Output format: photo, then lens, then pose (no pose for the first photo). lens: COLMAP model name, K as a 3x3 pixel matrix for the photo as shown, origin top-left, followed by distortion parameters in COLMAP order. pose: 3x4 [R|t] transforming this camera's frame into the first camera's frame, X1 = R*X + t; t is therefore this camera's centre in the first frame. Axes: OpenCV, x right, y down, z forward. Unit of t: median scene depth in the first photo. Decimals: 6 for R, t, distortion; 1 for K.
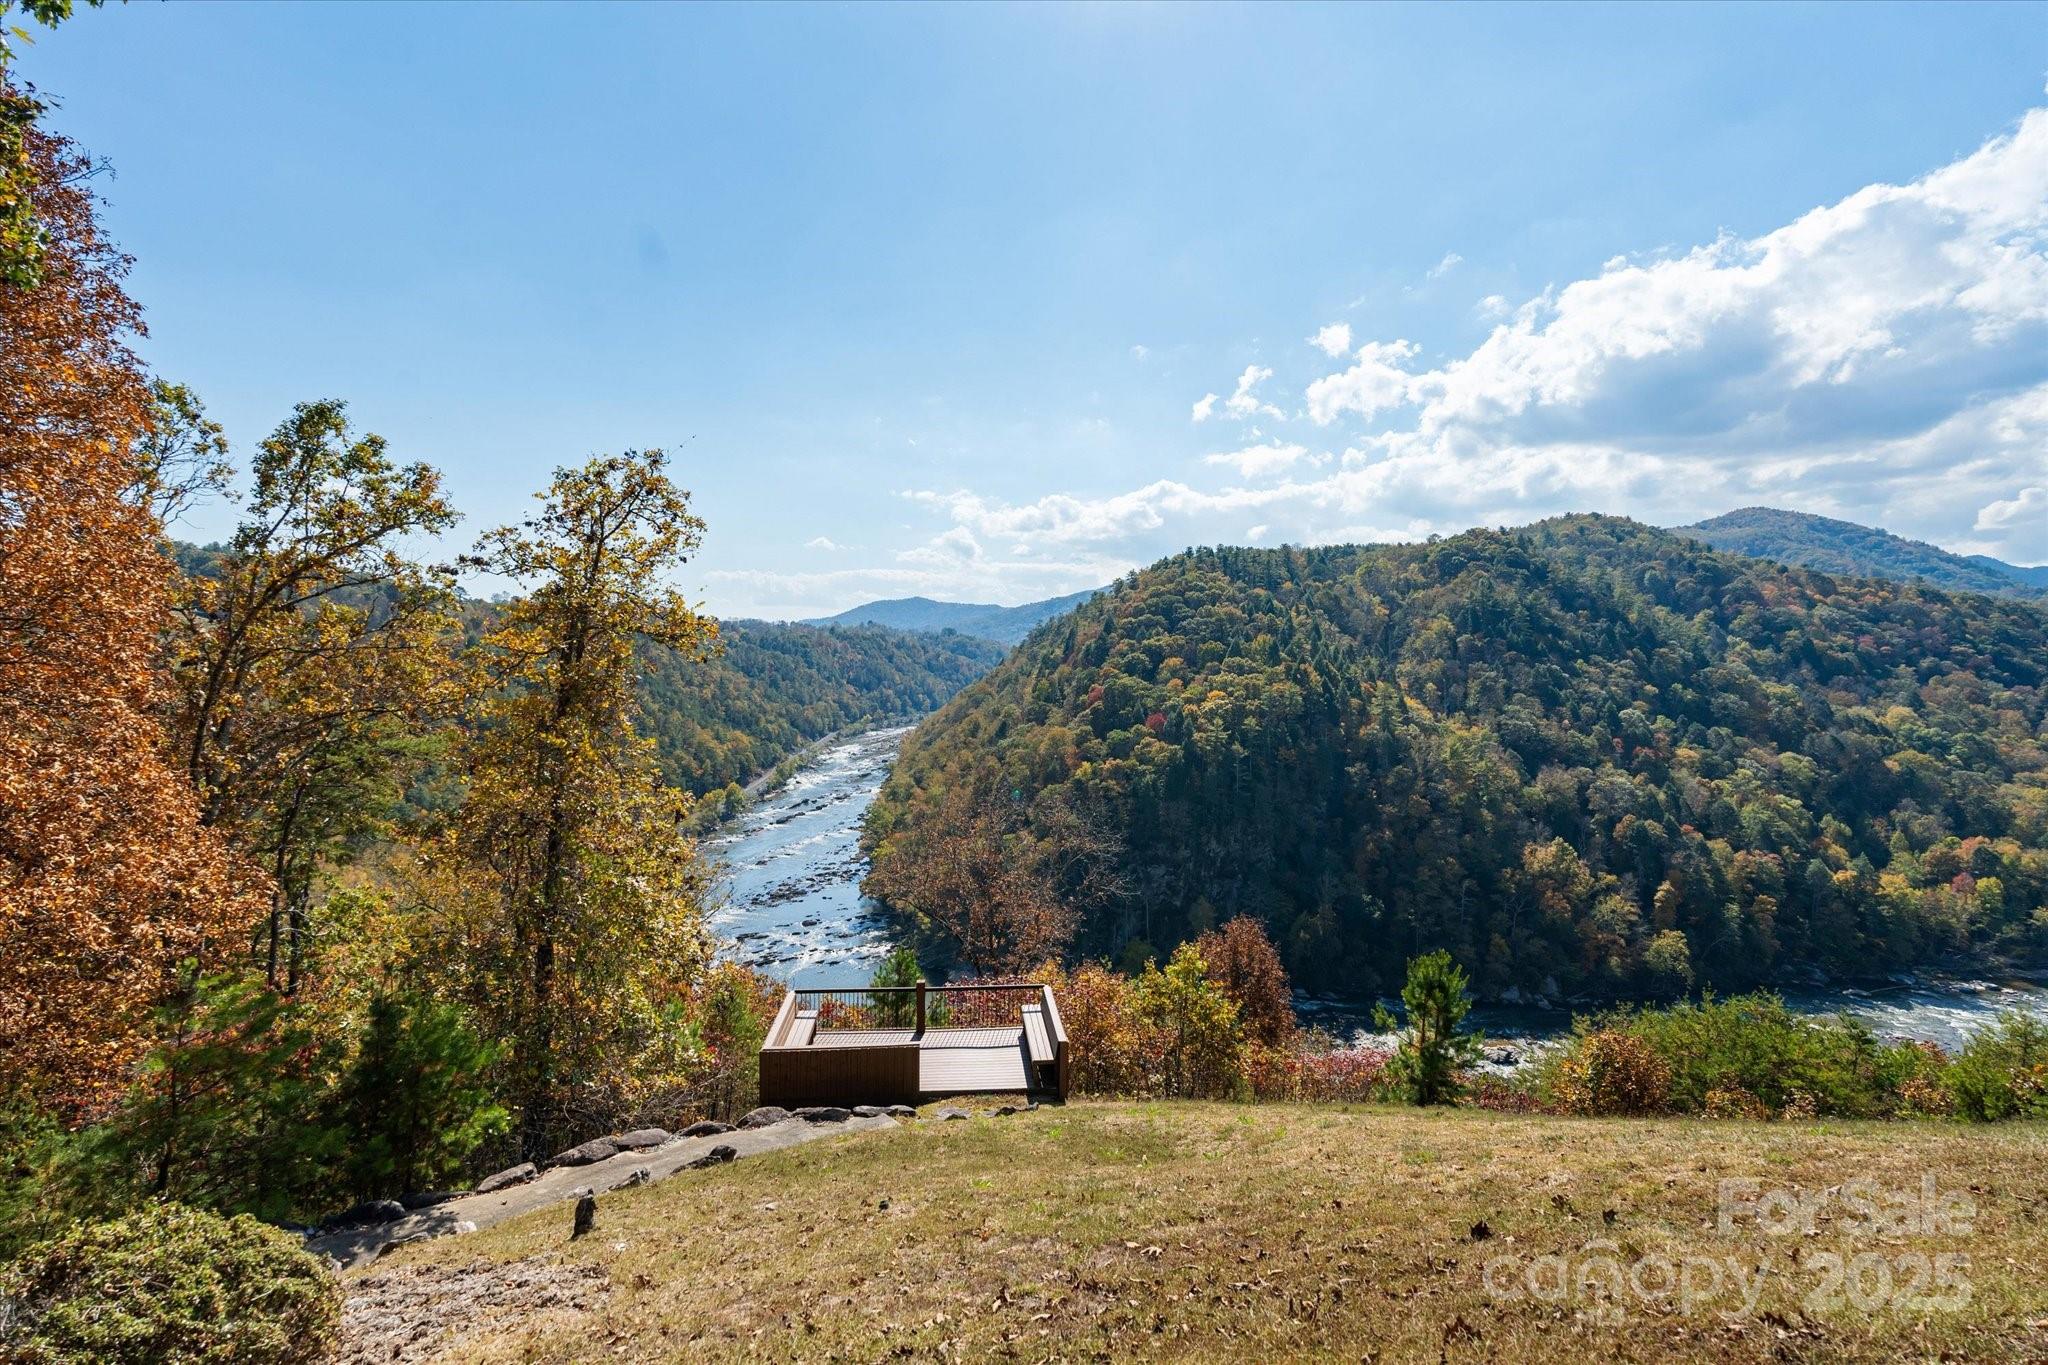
lens RADIAL K [[891.1, 0, 1026.5], [0, 891.1, 688.4], [0, 0, 1]] dist [-0.003167, 0.000491]
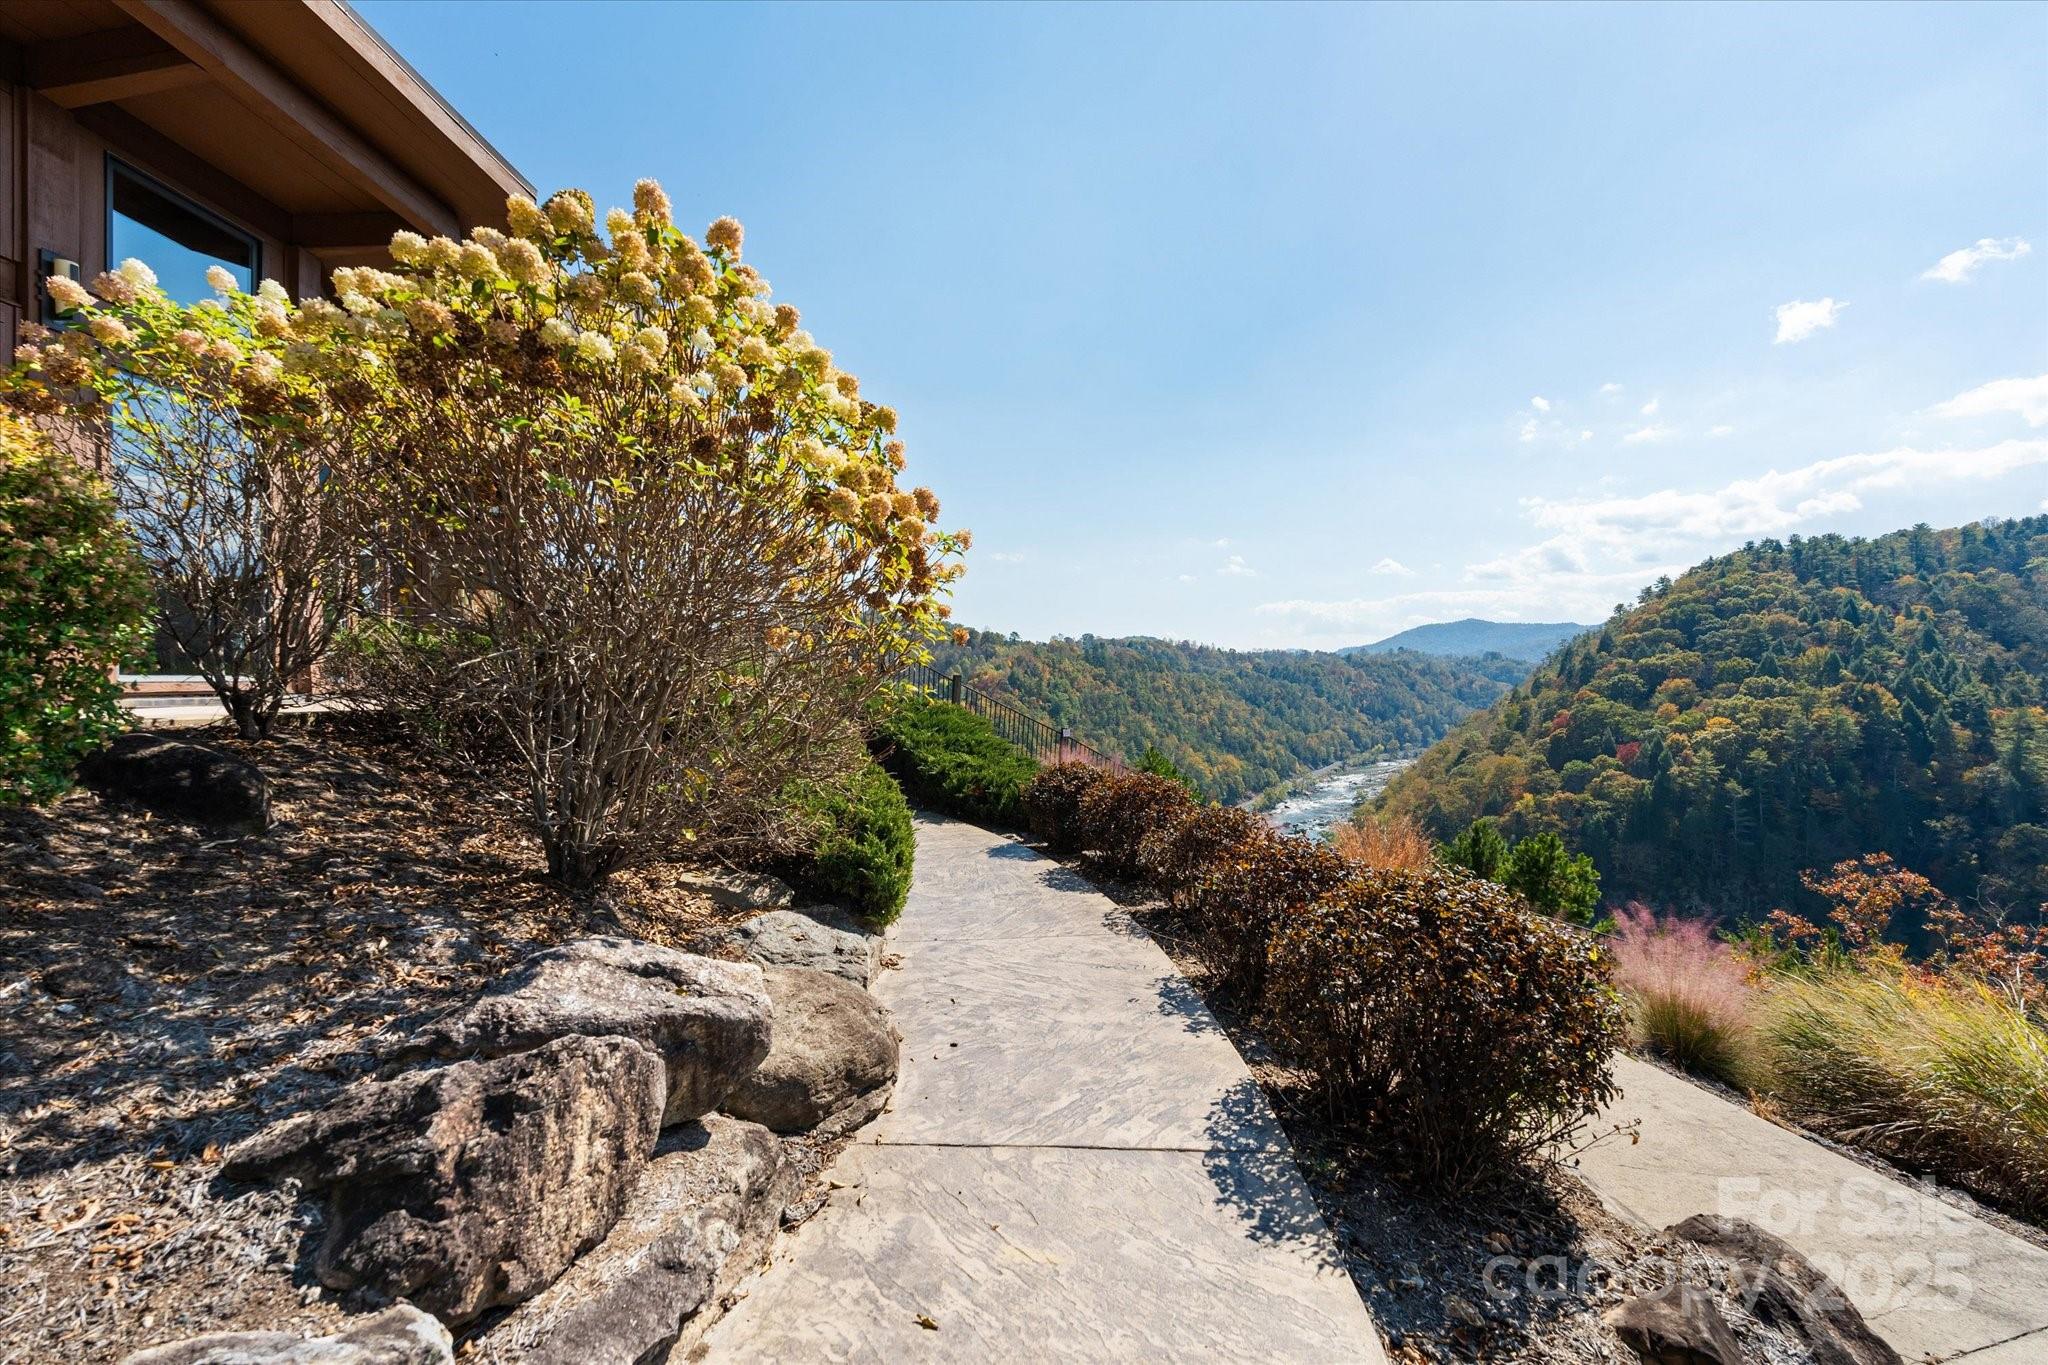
lens RADIAL K [[891.1, 0, 1026.5], [0, 891.1, 688.4], [0, 0, 1]] dist [-0.003167, 0.000491]
pose [[0.829143, -0.011090, -0.558926, 0.108397], [-0.007870, 0.999473, -0.031506, 0.005306], [0.558980, 0.030522, 0.828619, -0.033588]]
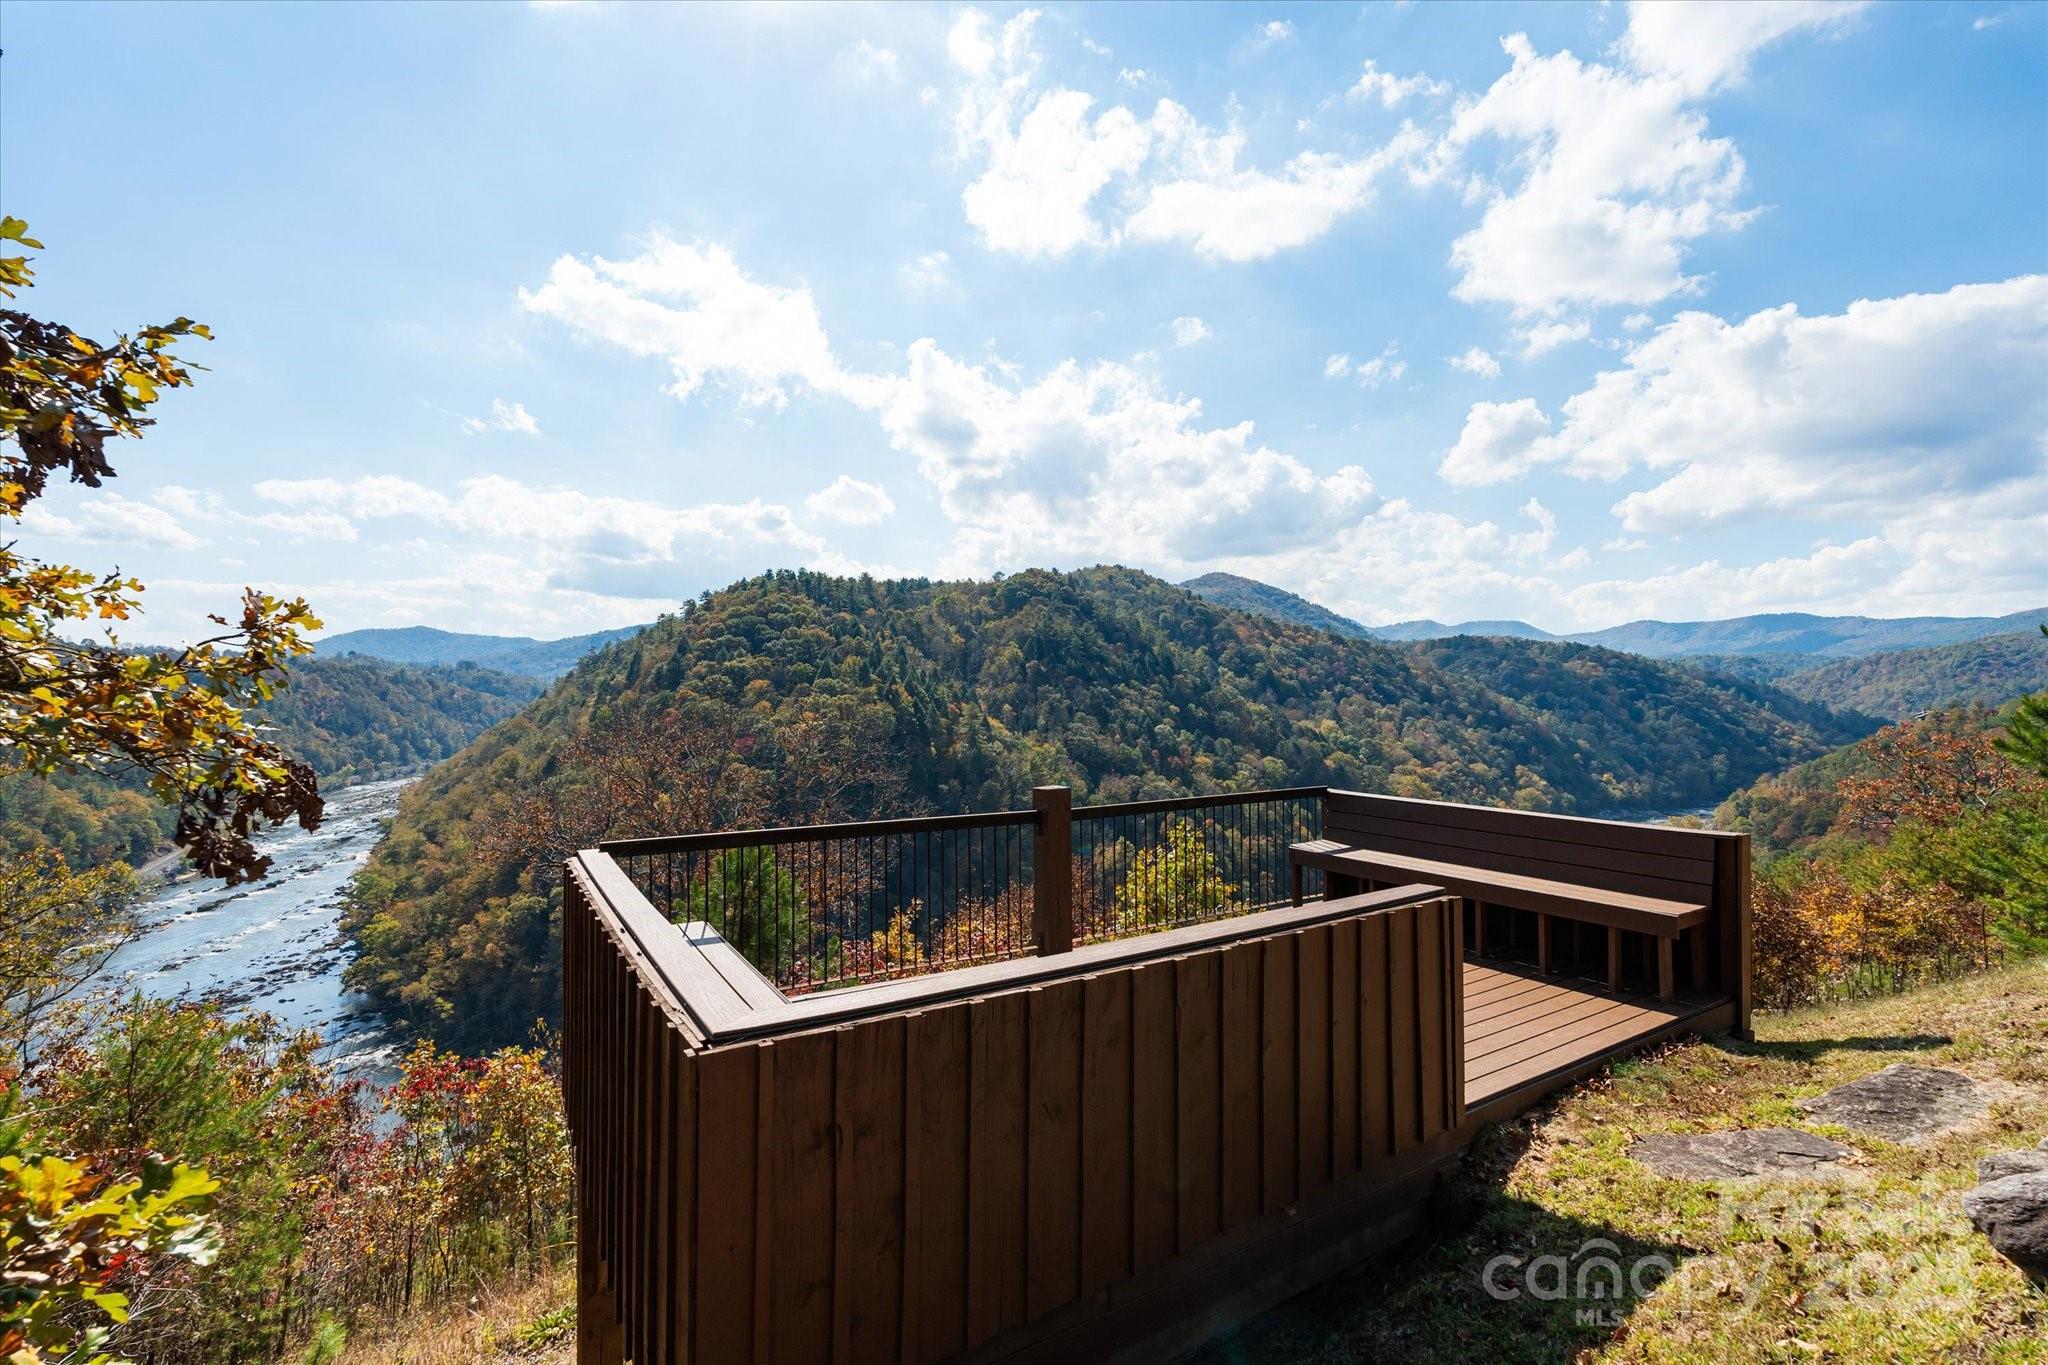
lens RADIAL K [[891.1, 0, 1026.5], [0, 891.1, 688.4], [0, 0, 1]] dist [-0.003167, 0.000491]
pose [[0.888392, -0.001914, 0.459081, -0.012936], [0.022616, 0.998960, -0.039599, 0.015587], [-0.458528, 0.045562, 0.887511, 0.037756]]
